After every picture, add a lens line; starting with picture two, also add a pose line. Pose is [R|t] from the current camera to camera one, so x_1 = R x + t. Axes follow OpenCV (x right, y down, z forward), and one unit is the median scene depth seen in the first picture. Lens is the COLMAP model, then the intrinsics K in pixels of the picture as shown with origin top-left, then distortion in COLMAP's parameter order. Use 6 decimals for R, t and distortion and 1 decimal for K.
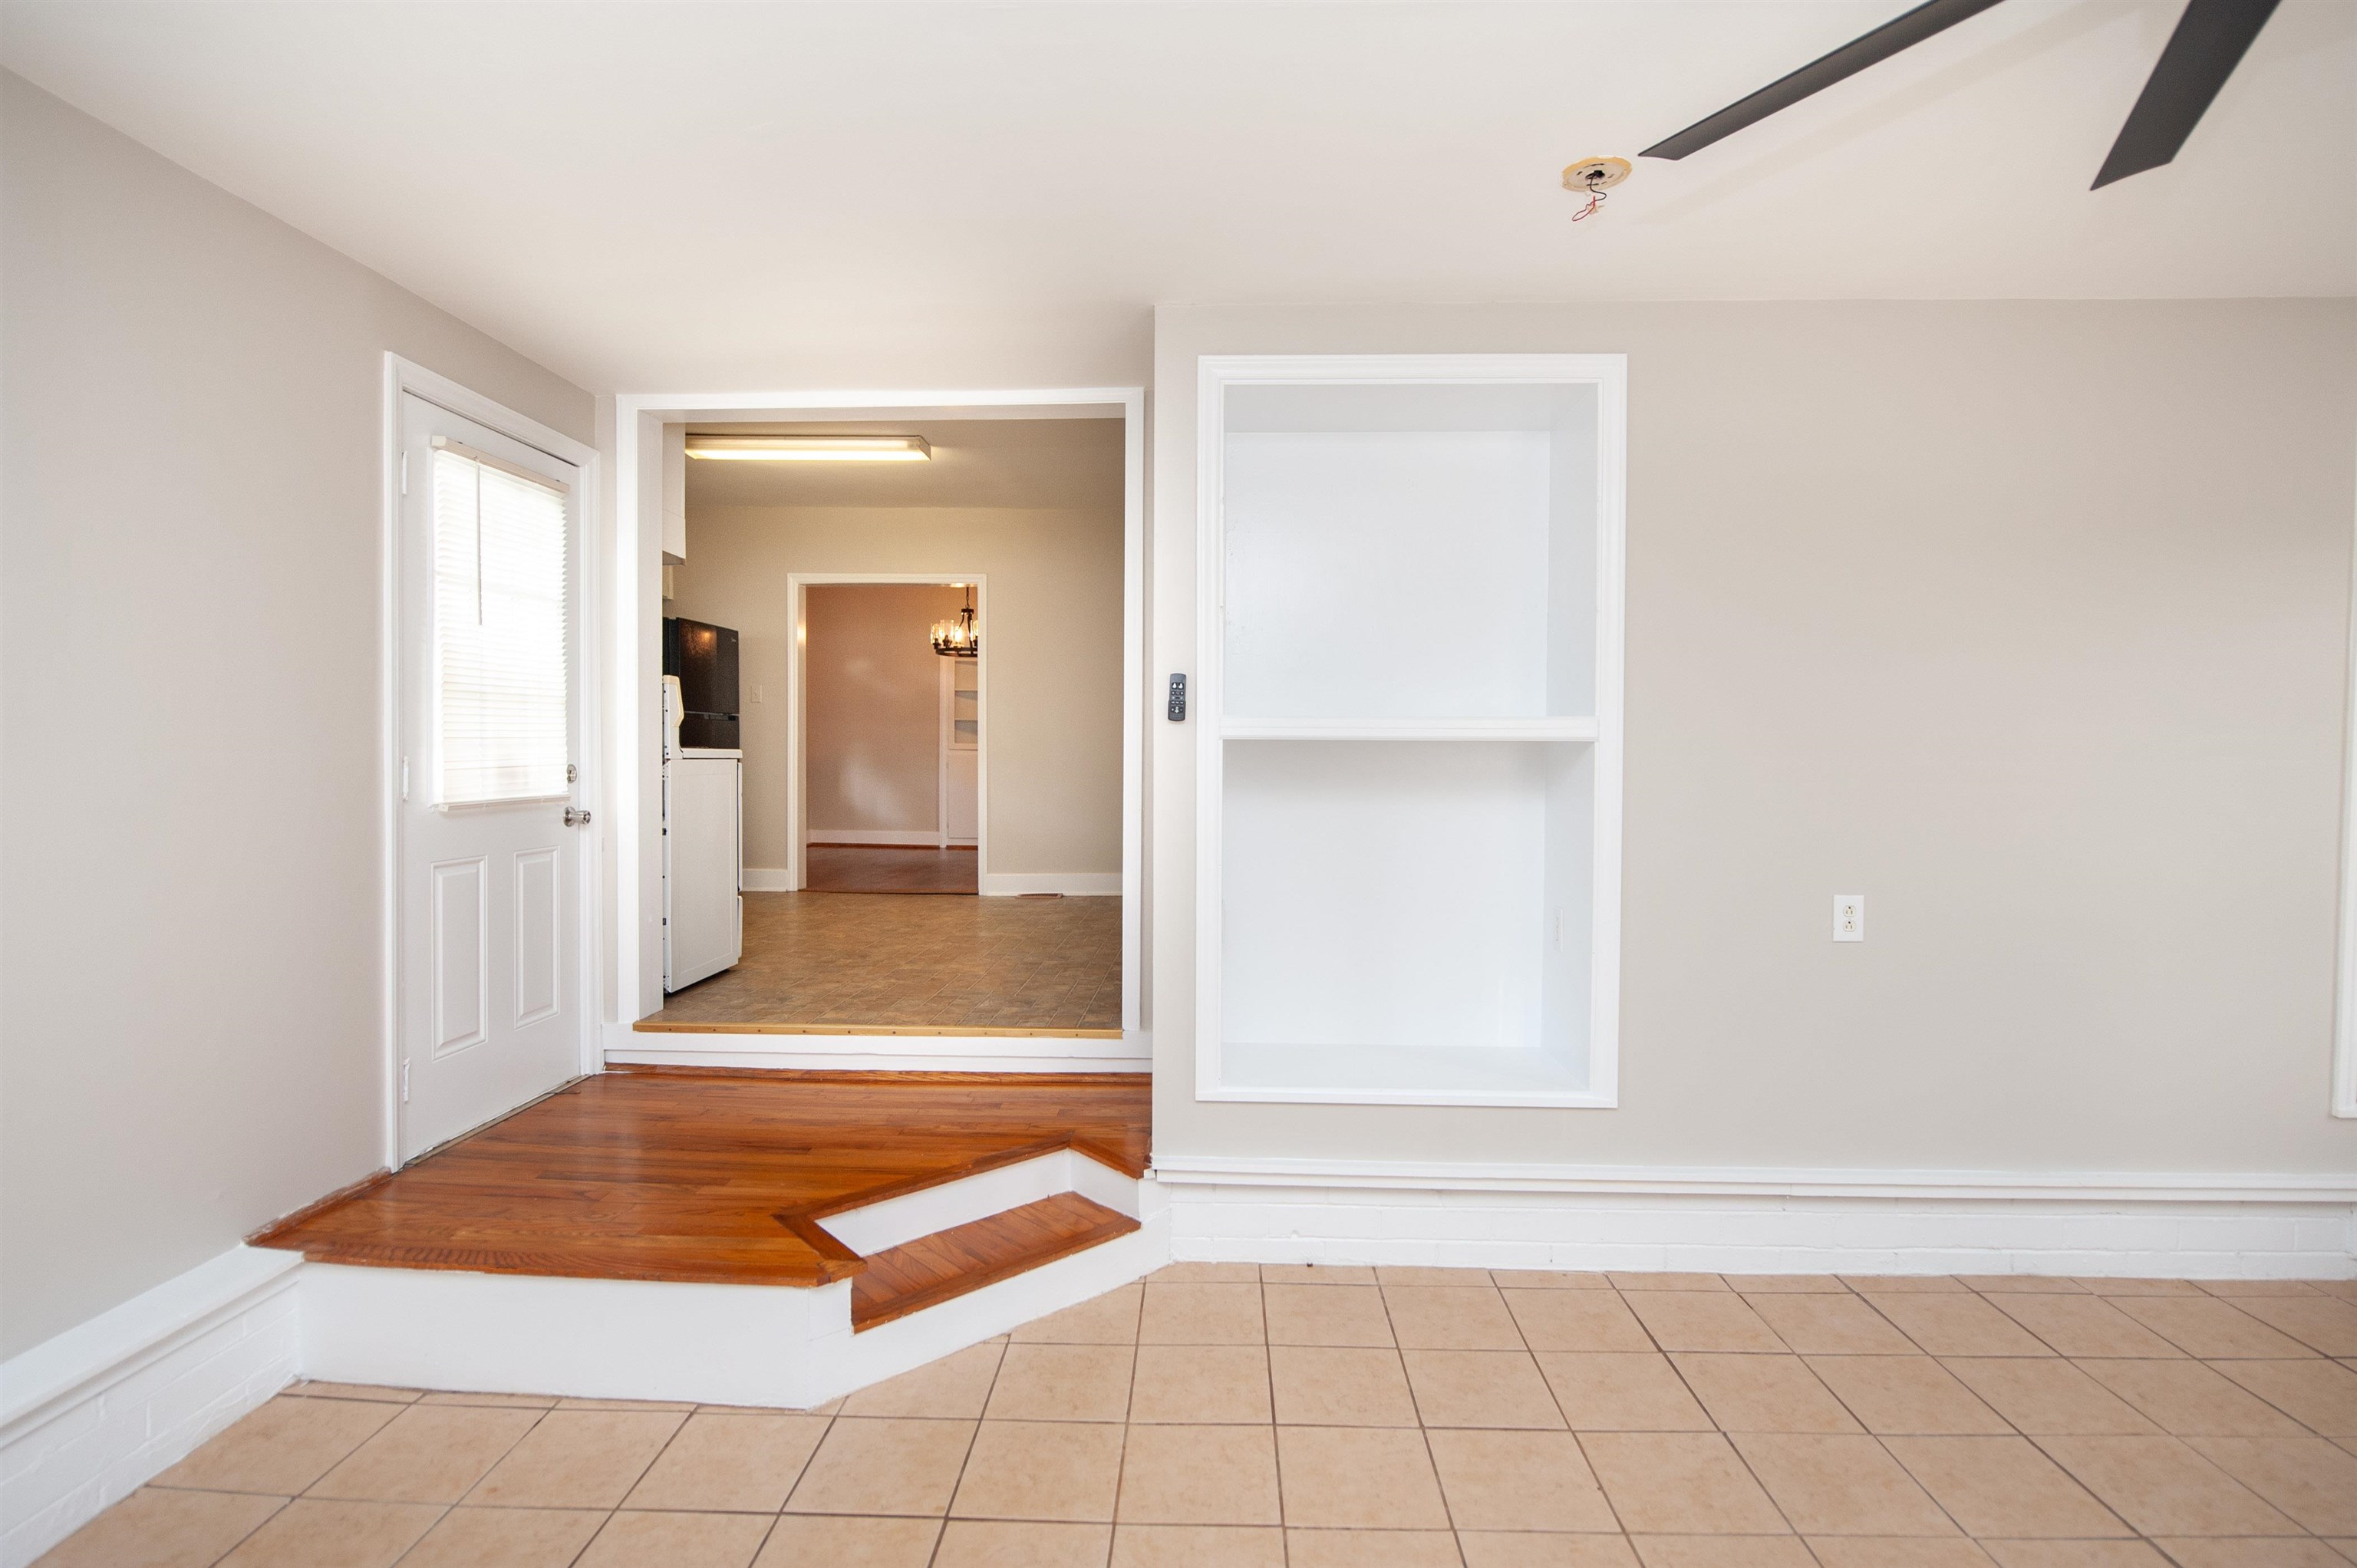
lens RADIAL K [[1133.1, 0, 1191.0], [0, 1133.1, 783.3], [0, 0, 1]] dist [-0.007128, -0.002868]
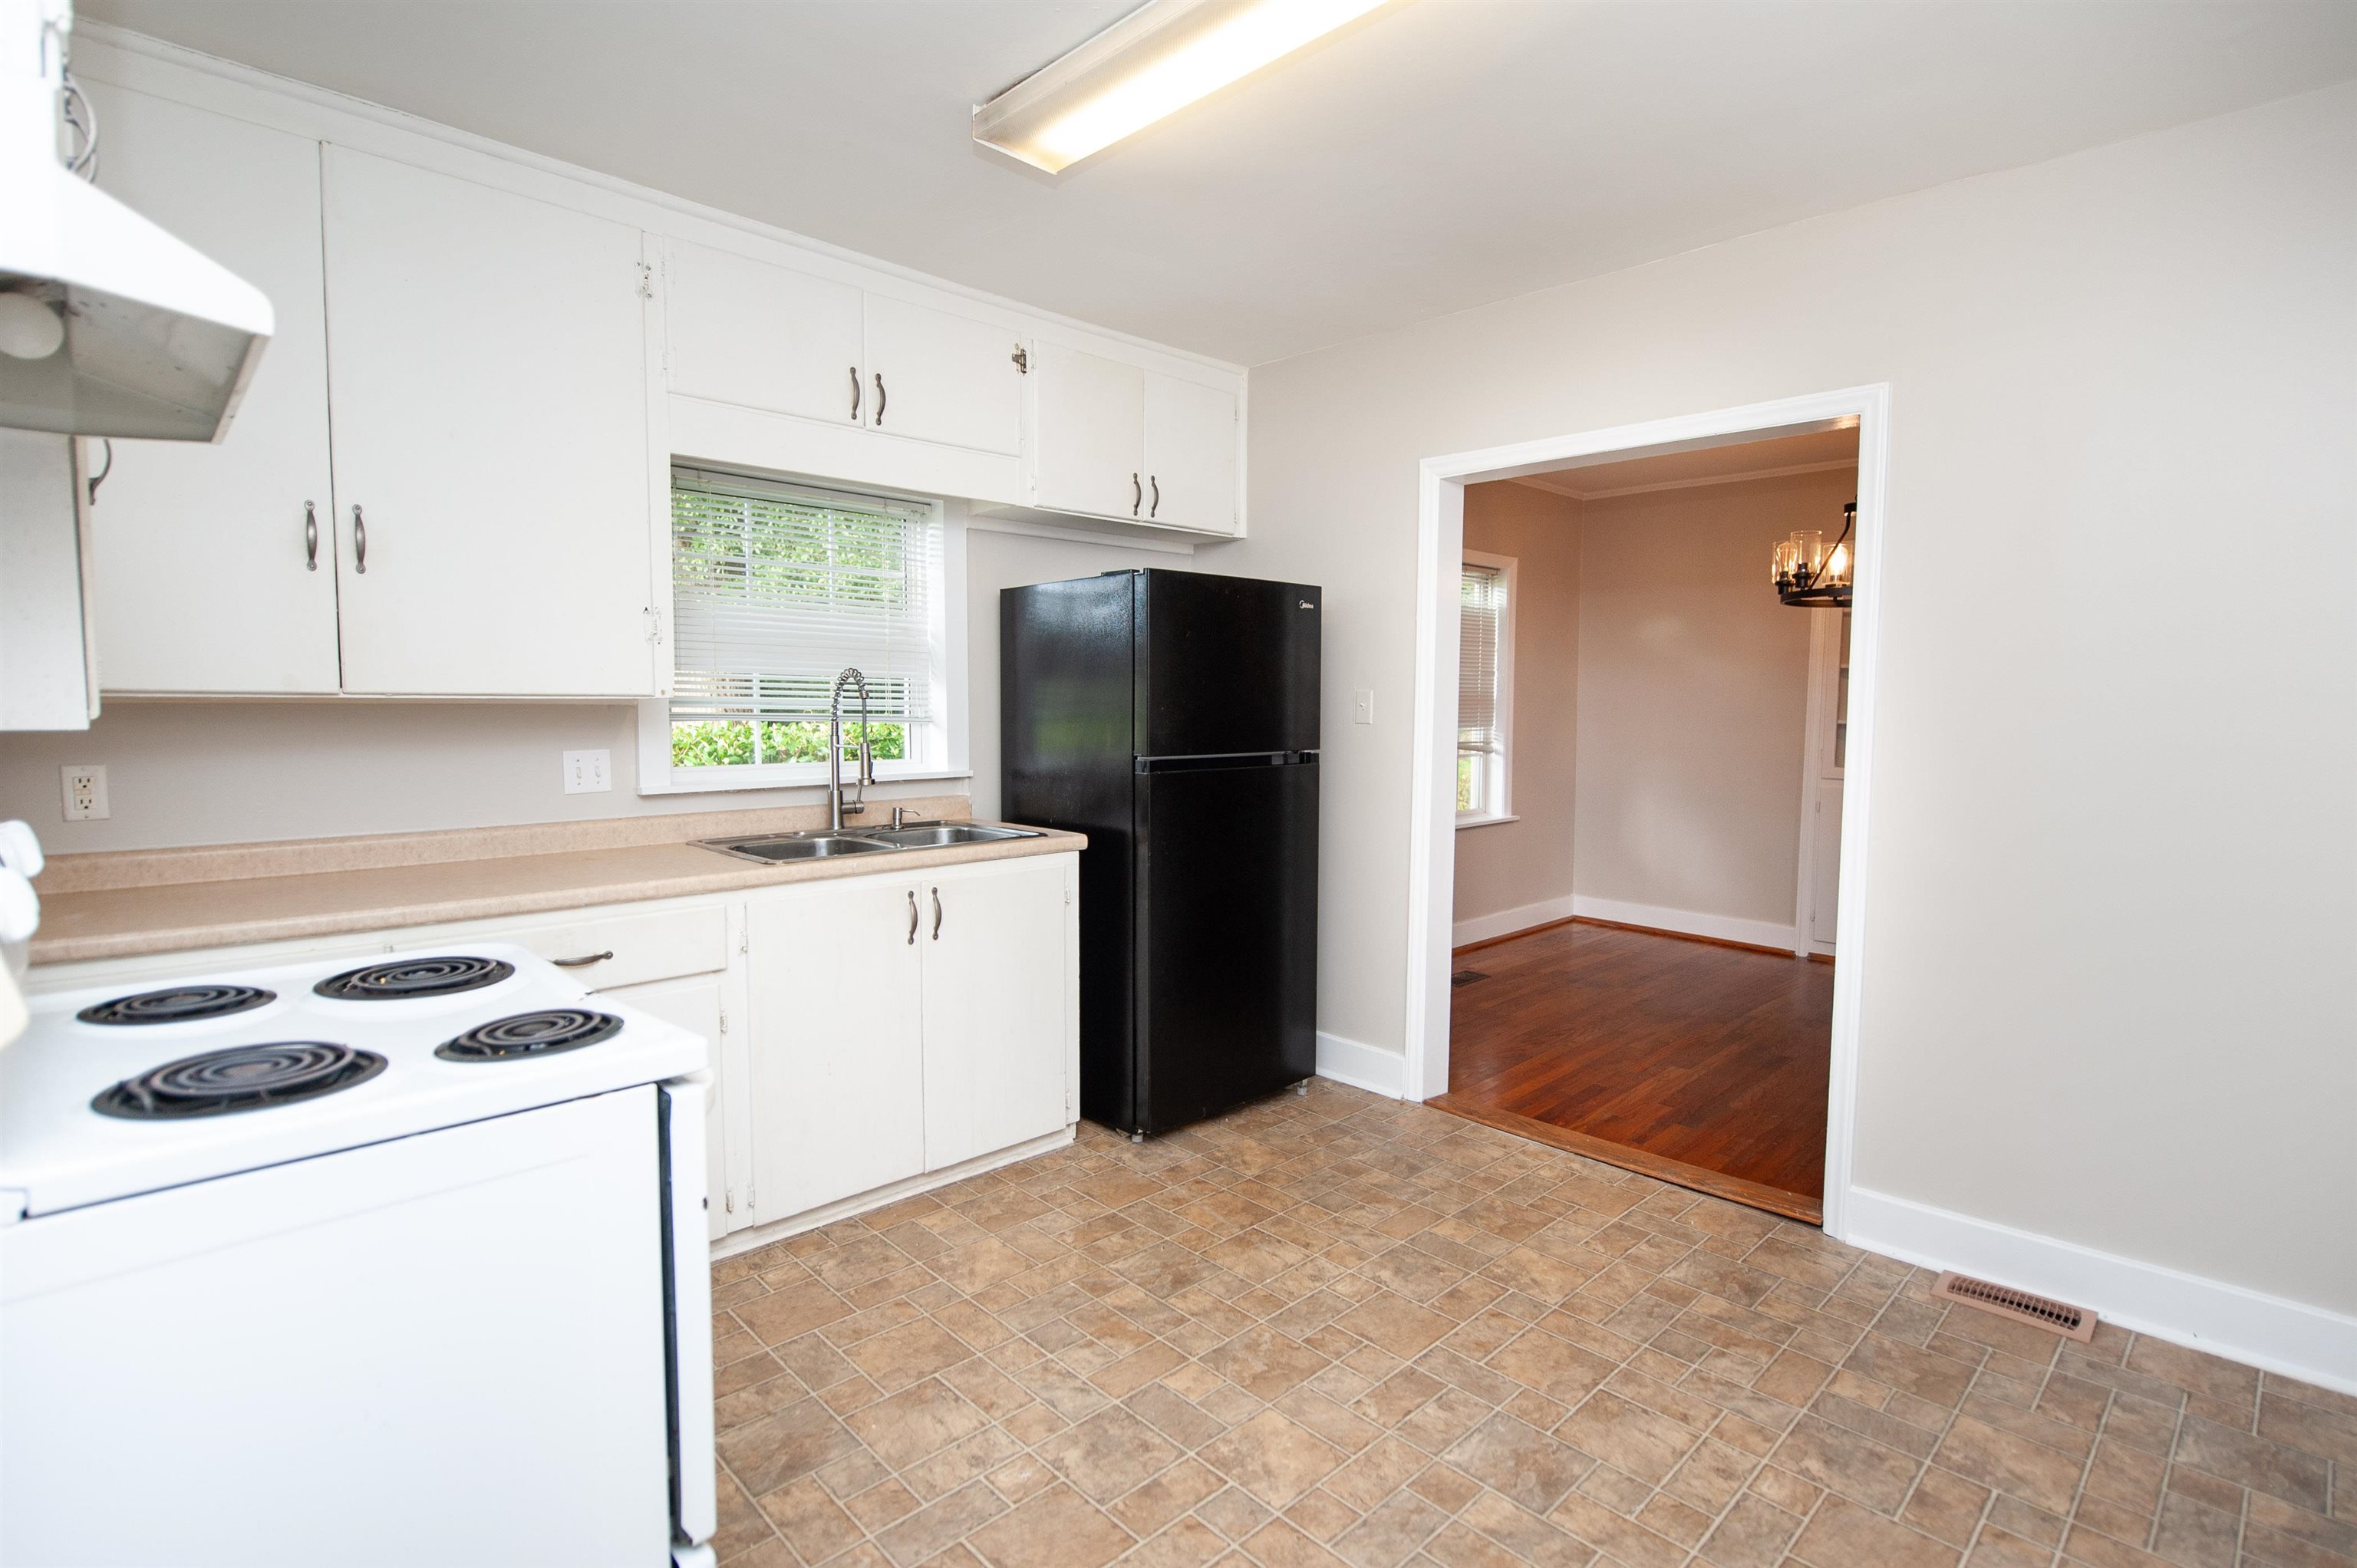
lens RADIAL K [[1133.1, 0, 1168.7], [0, 1133.1, 788.2], [0, 0, 1]] dist [-0.007128, -0.002868]
pose [[0.711302, 0.055048, -0.700728, -0.083588], [-0.021196, 0.998155, 0.056898, -0.069438], [0.702567, -0.025619, 0.711156, 0.569410]]
